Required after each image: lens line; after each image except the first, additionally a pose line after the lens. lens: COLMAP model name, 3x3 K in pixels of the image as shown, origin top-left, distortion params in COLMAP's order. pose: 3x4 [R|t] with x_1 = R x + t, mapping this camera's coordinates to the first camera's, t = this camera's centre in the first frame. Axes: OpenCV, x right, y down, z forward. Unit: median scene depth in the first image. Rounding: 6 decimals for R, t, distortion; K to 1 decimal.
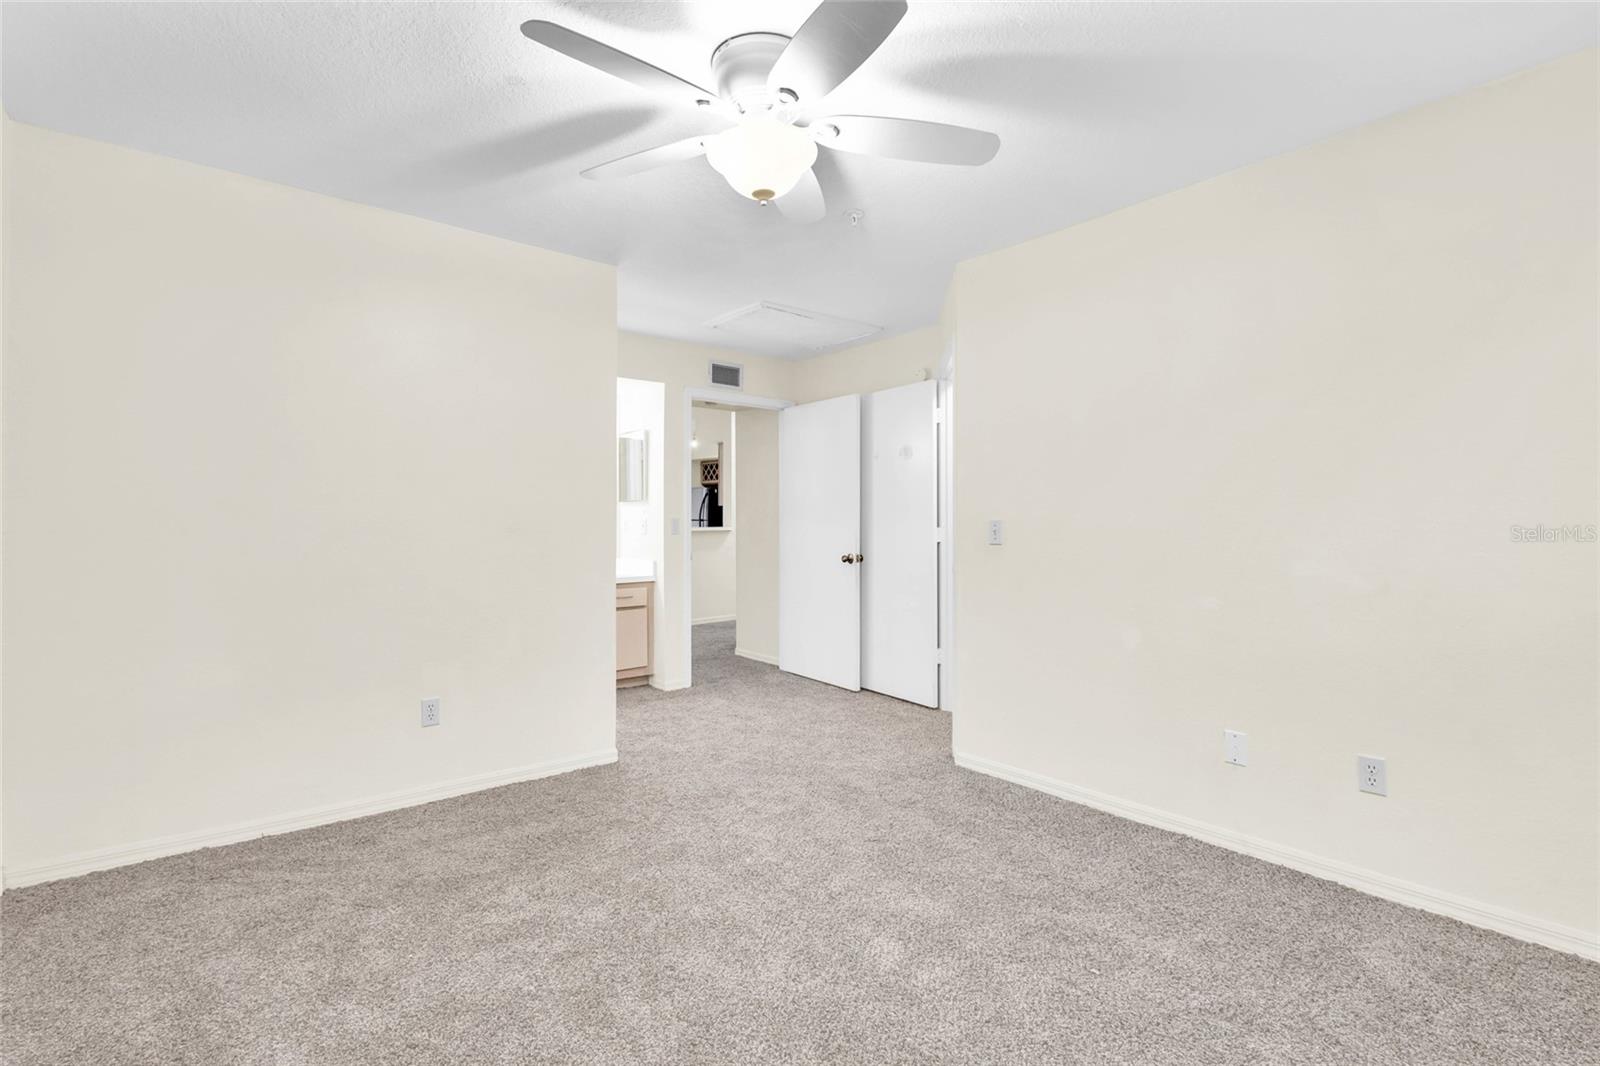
lens RADIAL K [[750.7, 0, 806.1], [0, 750.7, 519.4], [0, 0, 1]] dist [0.007490, -0.000046]
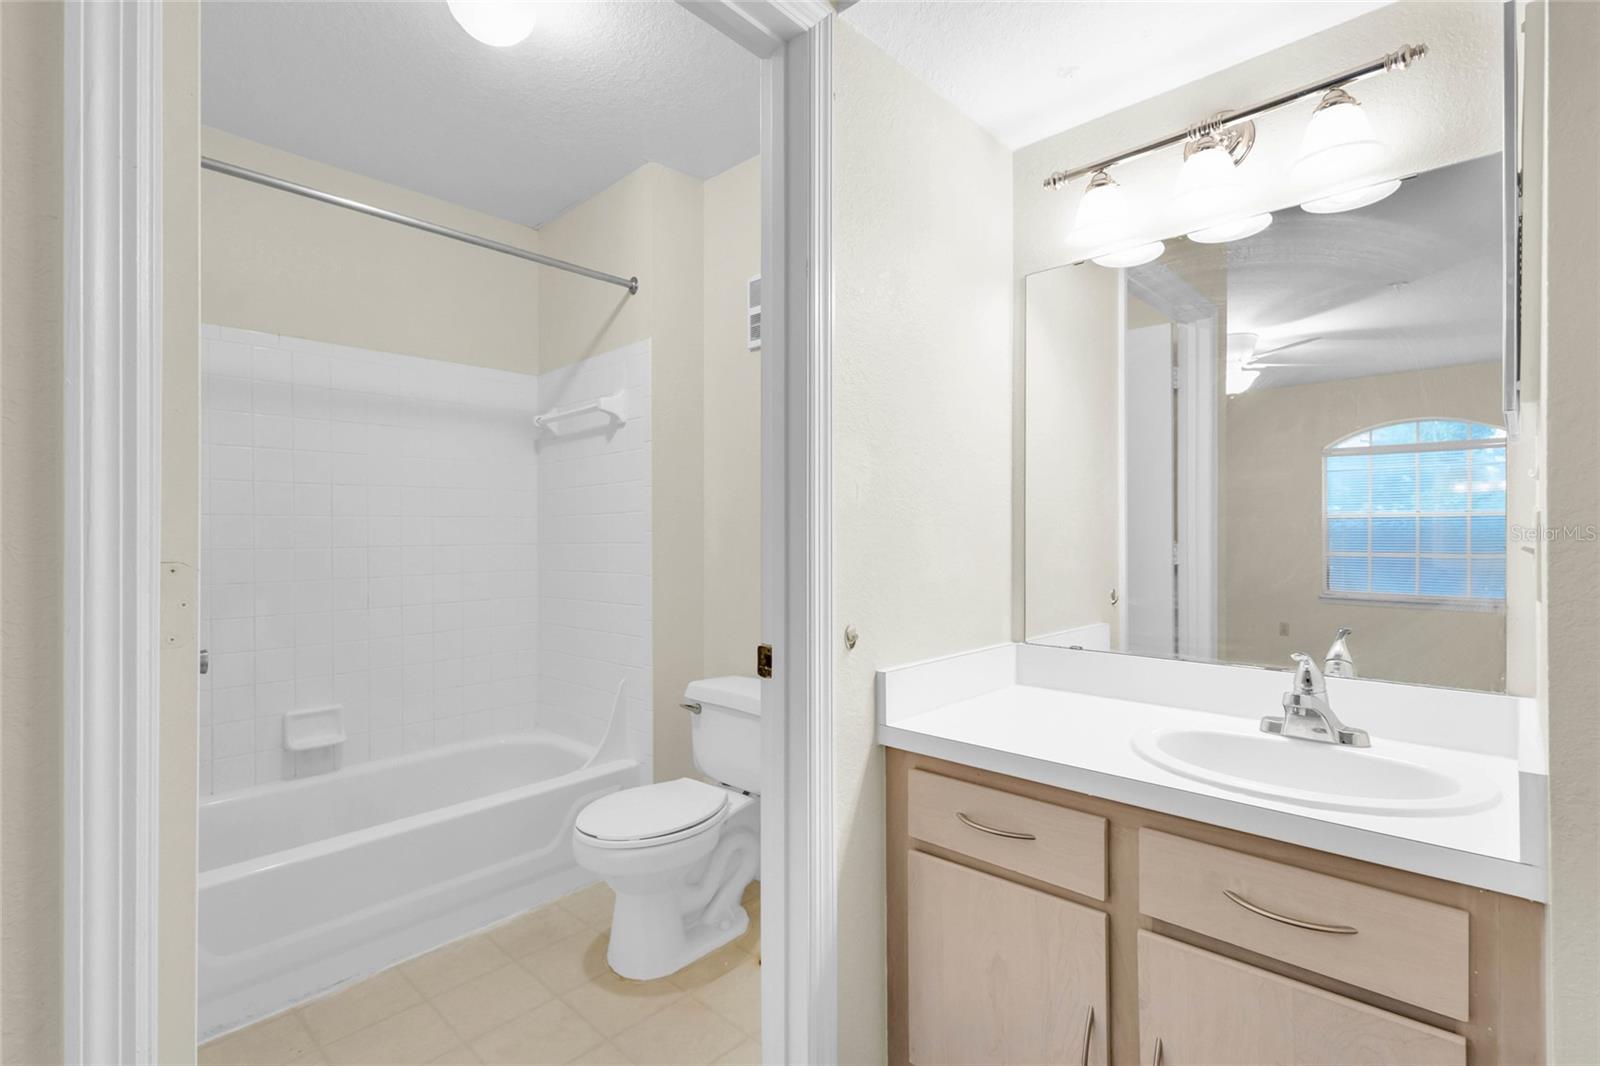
lens RADIAL K [[741.2, 0, 800.0], [0, 741.2, 533.0], [0, 0, 1]] dist [0.009596, -0.000936]
pose [[0.131983, -0.006045, -0.991234, -0.064129], [0.003290, 0.999979, -0.005661, 0.004020], [0.991247, -0.002514, 0.132000, 0.820658]]
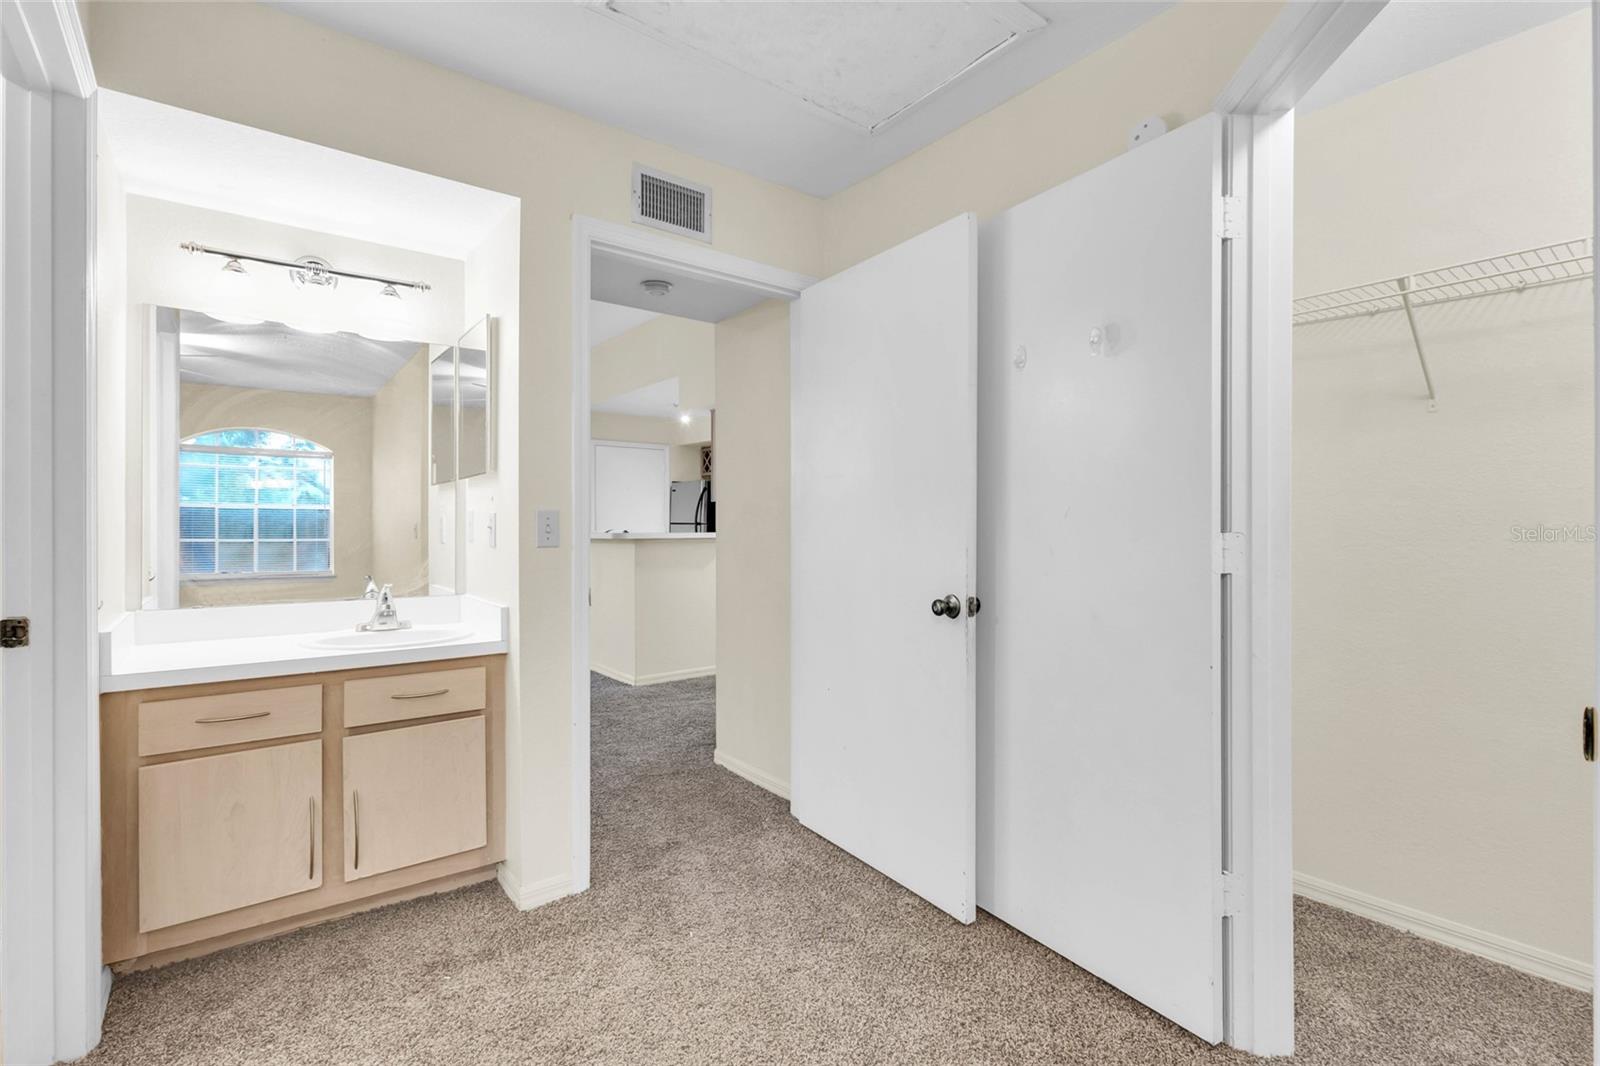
lens RADIAL K [[741.2, 0, 800.0], [0, 741.2, 533.0], [0, 0, 1]] dist [0.009596, -0.000936]
pose [[0.999044, 0.001175, -0.043692, -0.008667], [-0.000742, 0.999950, 0.009942, 0.006604], [0.043702, -0.009900, 0.998996, 0.566866]]
